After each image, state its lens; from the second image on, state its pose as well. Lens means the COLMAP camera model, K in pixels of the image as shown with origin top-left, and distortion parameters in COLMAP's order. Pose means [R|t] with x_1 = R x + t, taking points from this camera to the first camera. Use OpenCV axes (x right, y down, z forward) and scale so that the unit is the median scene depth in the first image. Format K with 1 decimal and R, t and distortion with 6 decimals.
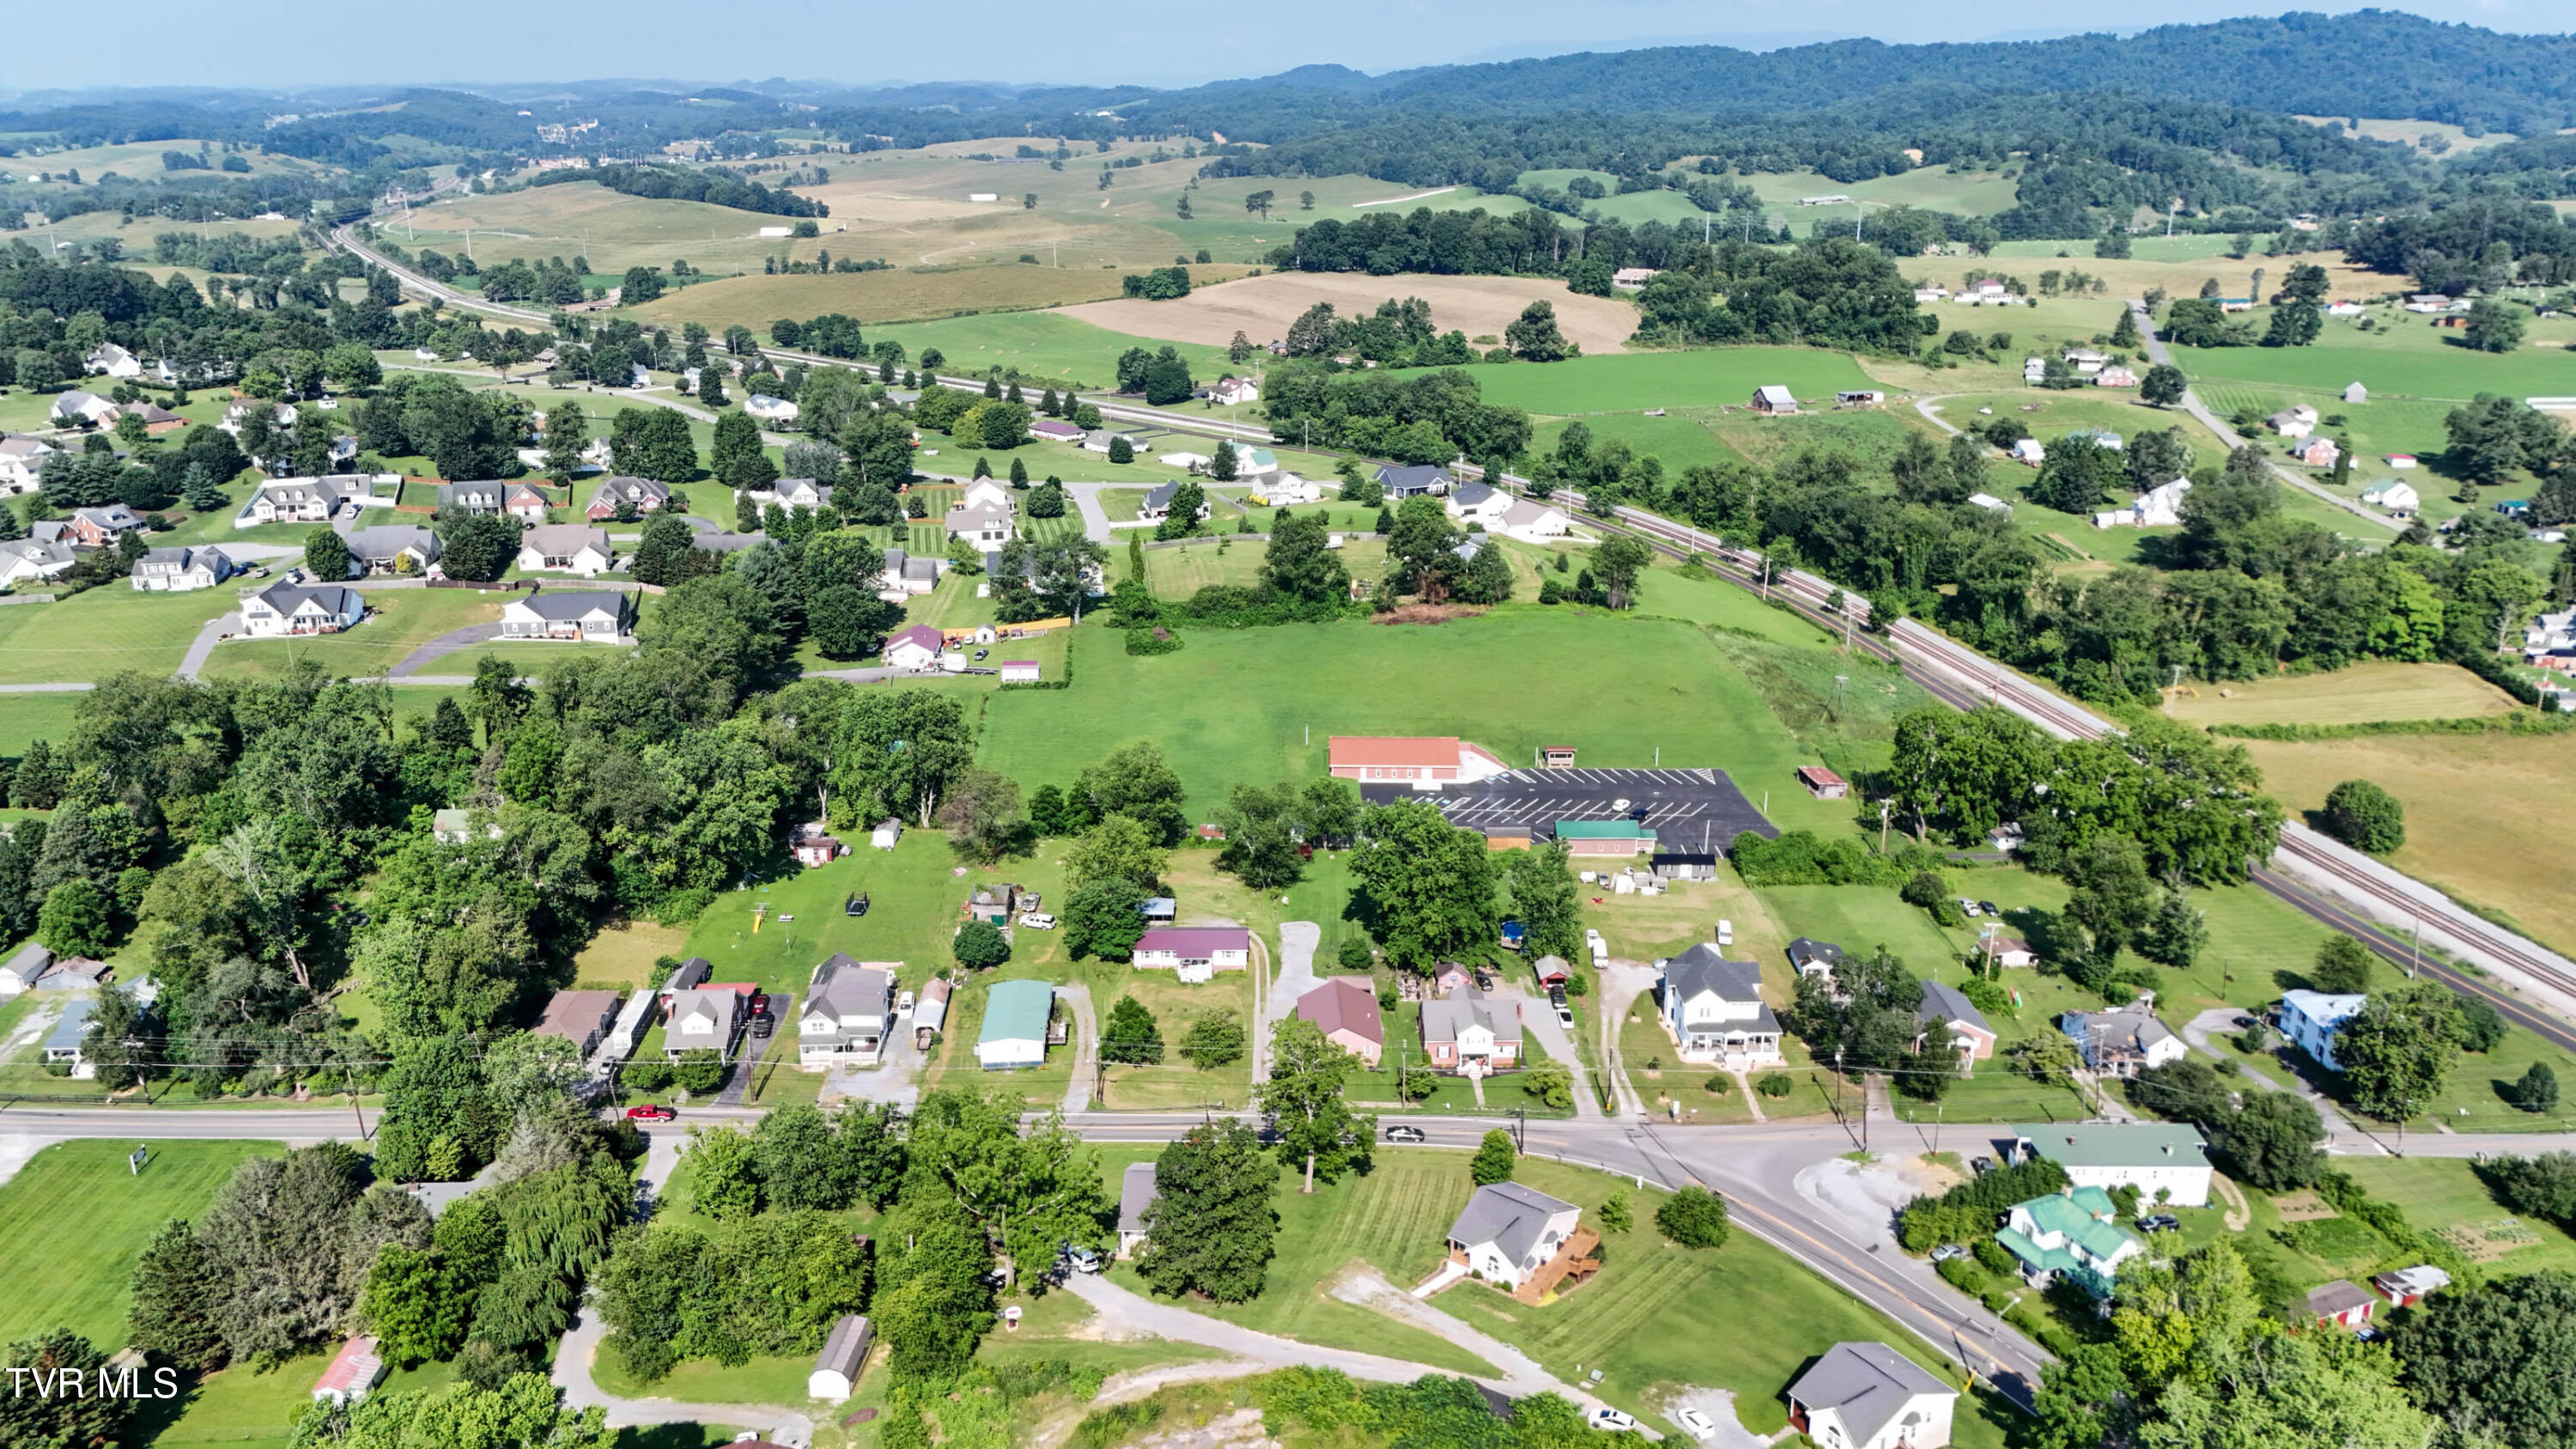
lens RADIAL K [[1871.5, 0, 1300.8], [0, 1871.5, 775.5], [0, 0, 1]] dist [0.089947, -0.089327]
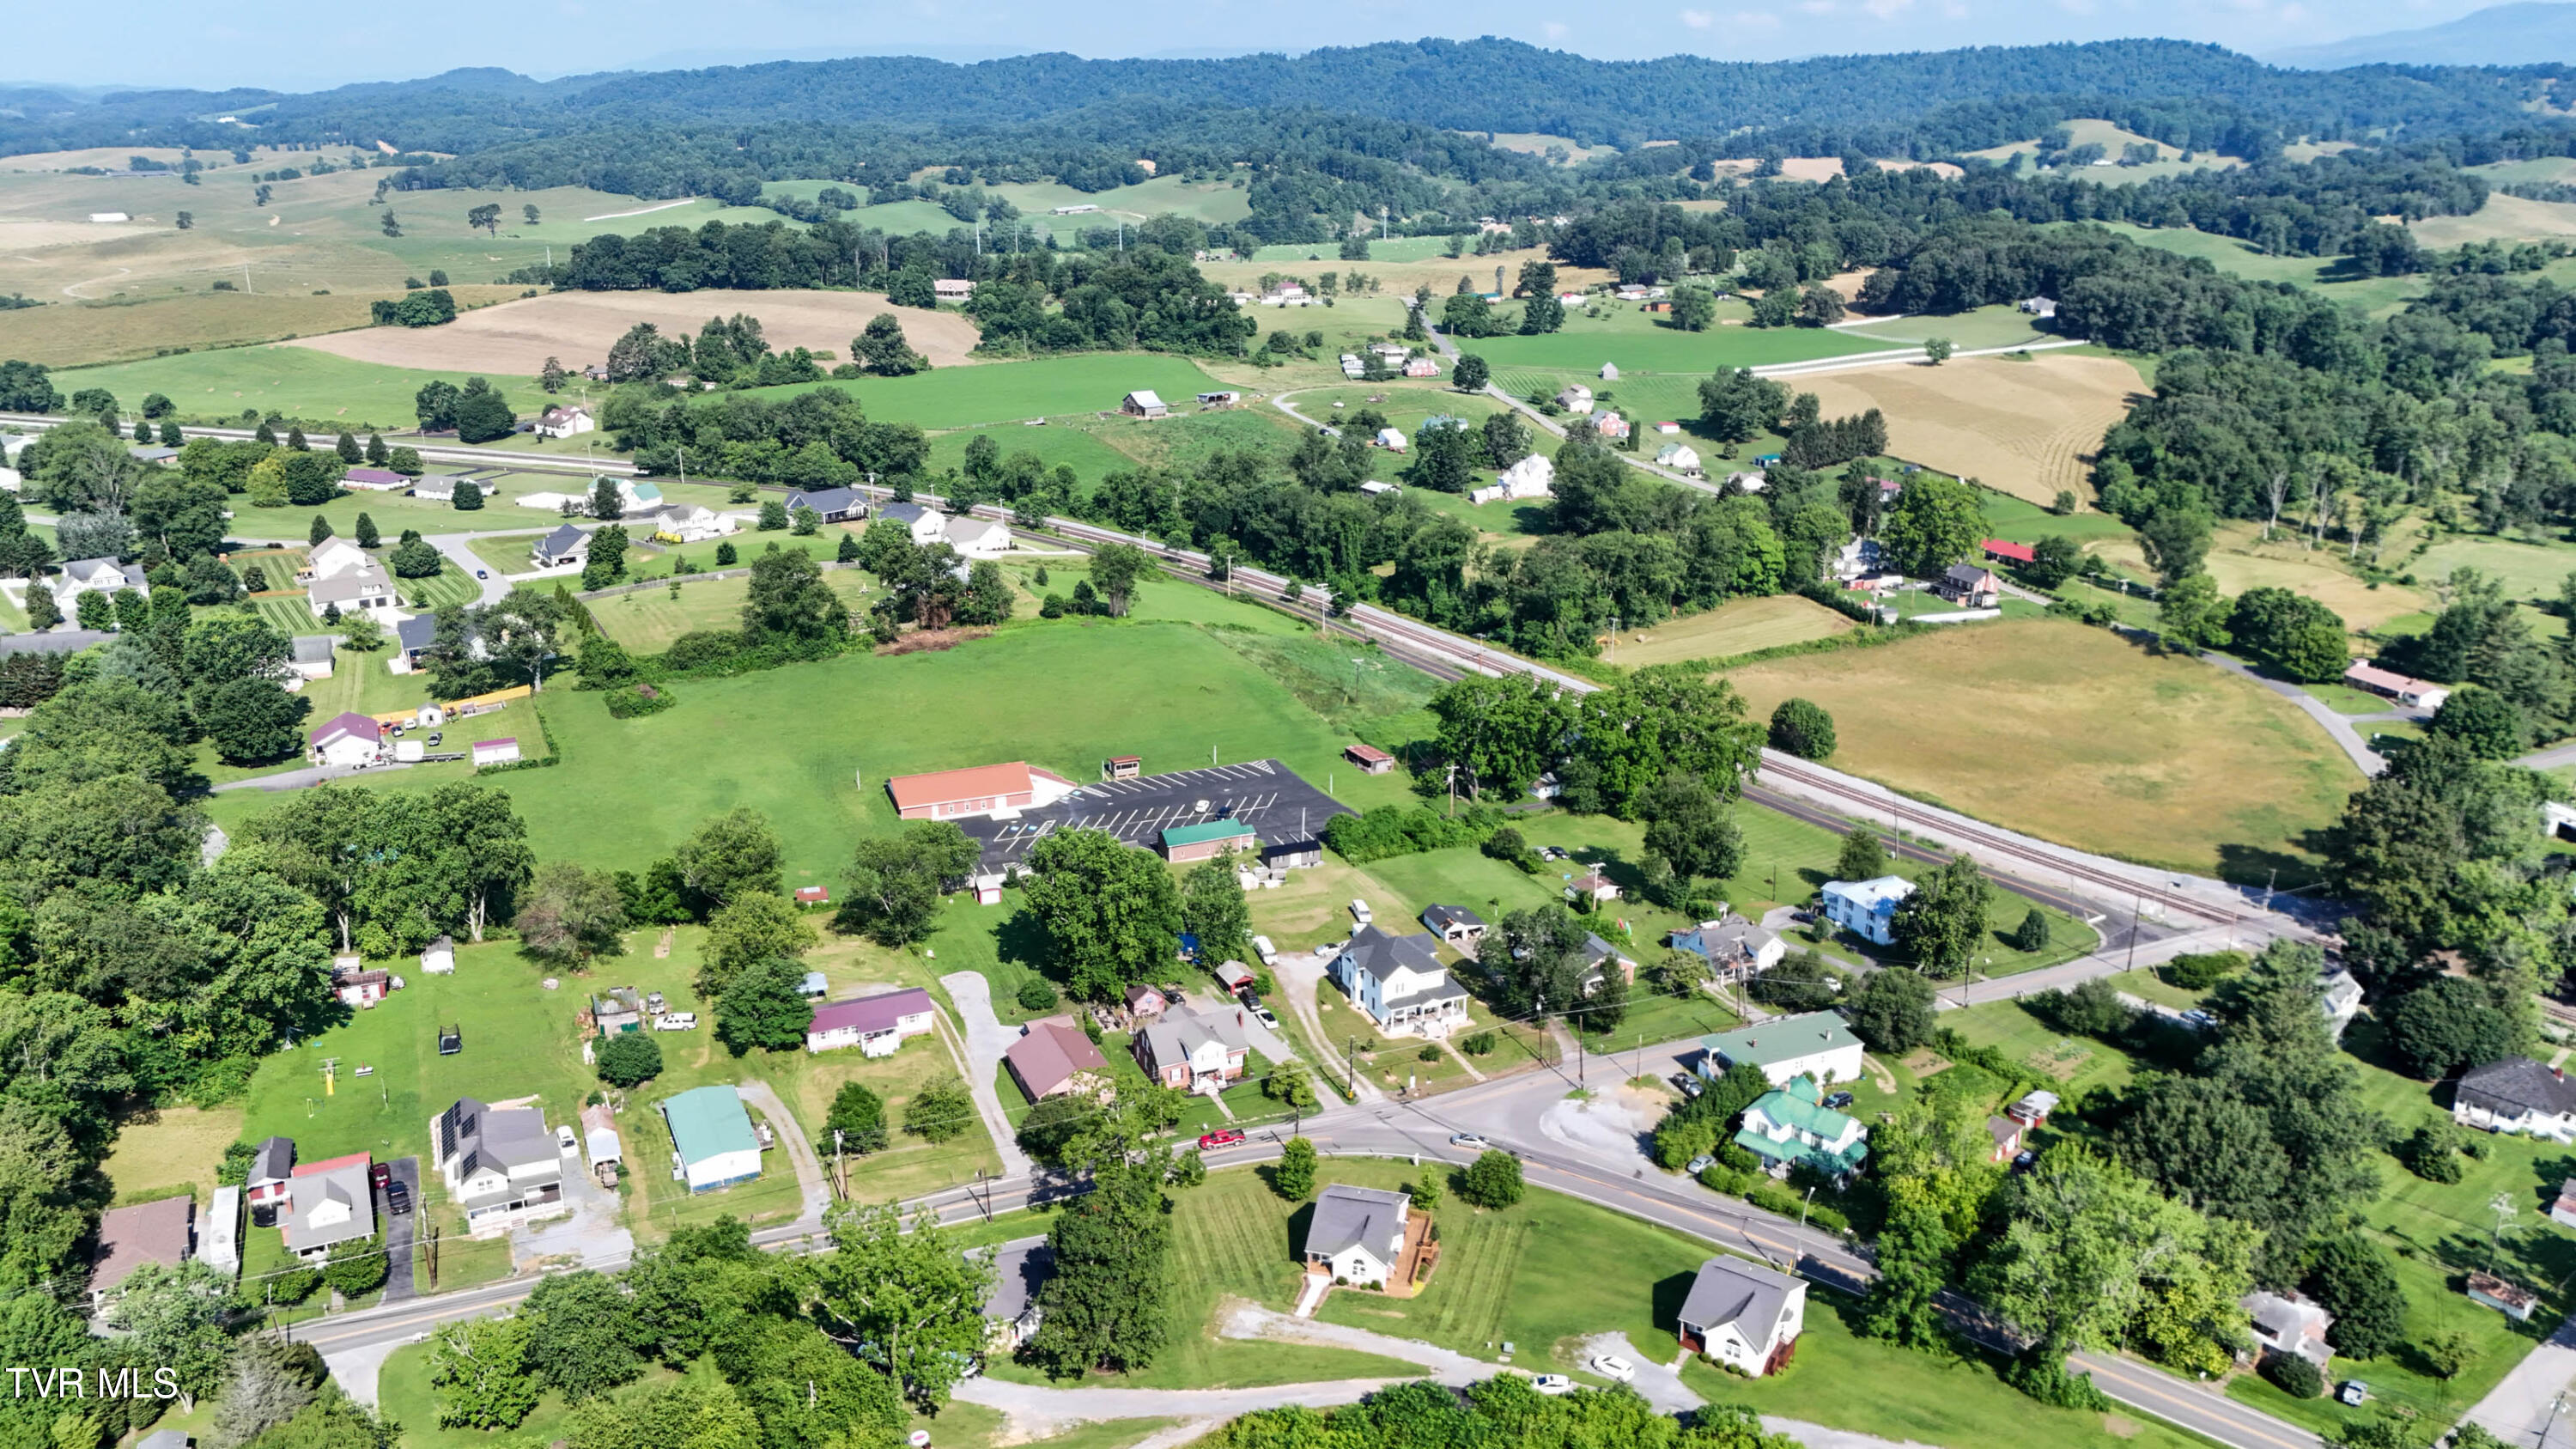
lens RADIAL K [[1871.5, 0, 1300.8], [0, 1871.5, 775.5], [0, 0, 1]] dist [0.089947, -0.089327]
pose [[0.921422, -0.130664, 0.365936, -0.120981], [0.132479, 0.990979, 0.020268, -0.011671], [-0.365283, 0.029804, 0.930419, 0.032060]]
